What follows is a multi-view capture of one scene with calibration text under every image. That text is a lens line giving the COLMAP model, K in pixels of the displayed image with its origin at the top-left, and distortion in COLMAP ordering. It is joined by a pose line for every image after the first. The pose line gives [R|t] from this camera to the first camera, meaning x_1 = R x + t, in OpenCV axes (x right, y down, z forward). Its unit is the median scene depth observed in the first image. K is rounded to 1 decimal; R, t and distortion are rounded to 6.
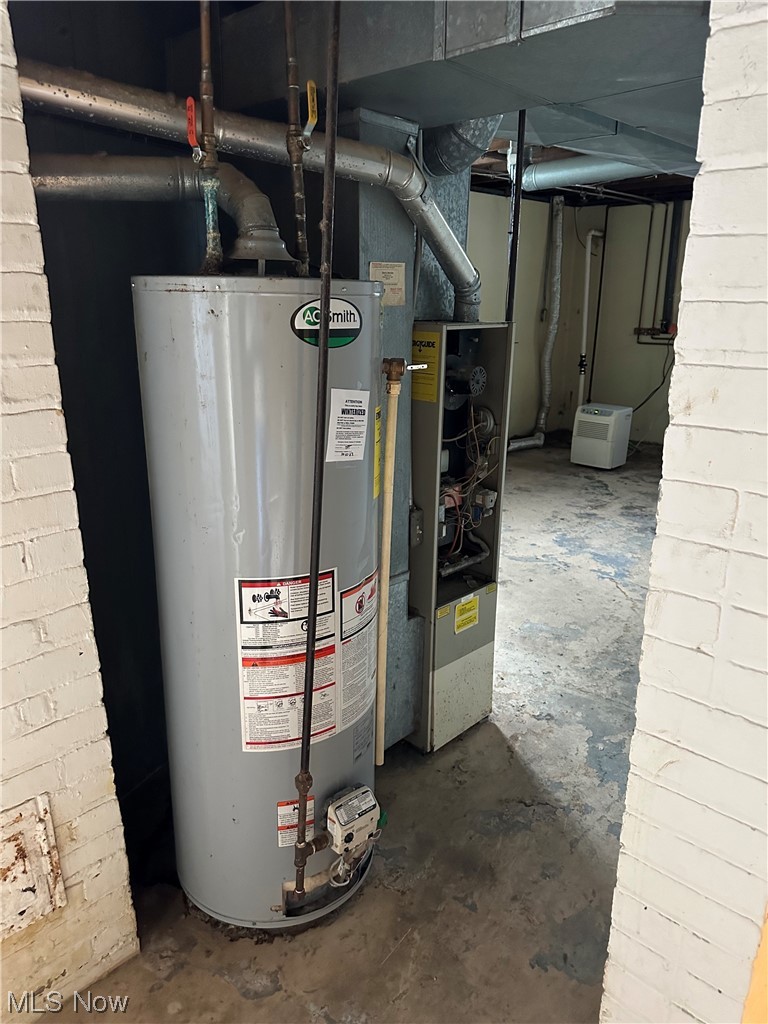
lens RADIAL K [[705.7, 0, 378.0], [0, 705.7, 519.4], [0, 0, 1]] dist [0.034284, -0.006659]
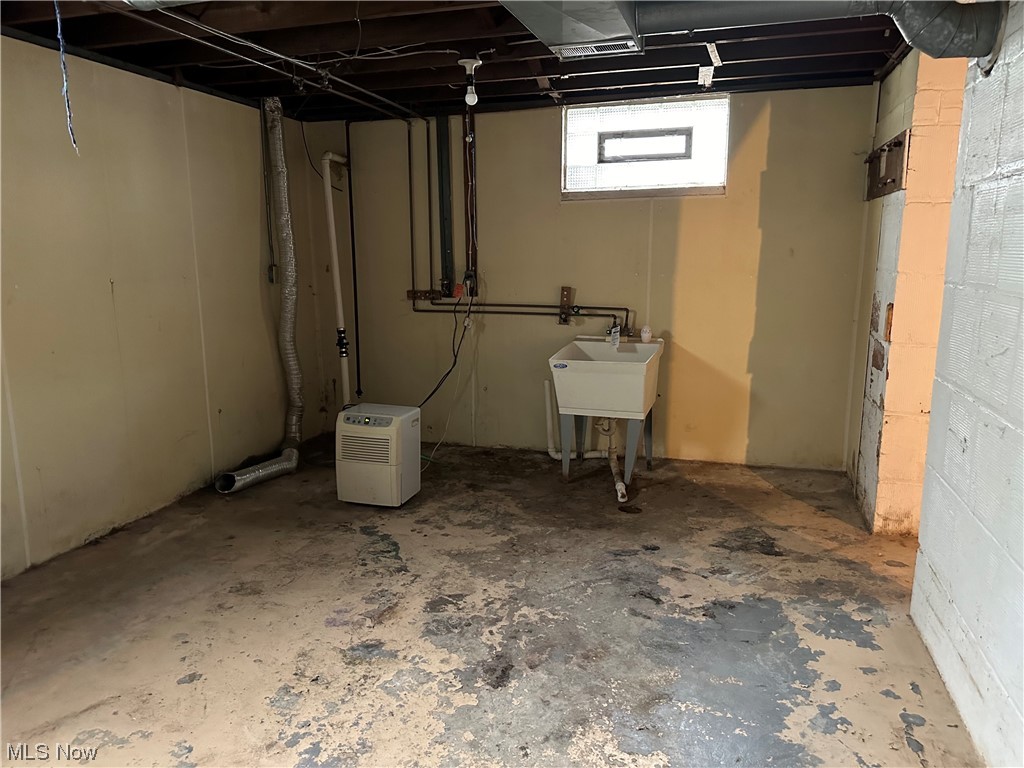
lens RADIAL K [[705.7, 0, 516.0], [0, 705.7, 385.4], [0, 0, 1]] dist [0.034284, -0.006659]
pose [[0.885338, -0.083727, 0.457348, 0.129742], [0.137047, 0.986944, -0.084615, -0.104363], [-0.444292, 0.137591, 0.885253, 0.349647]]
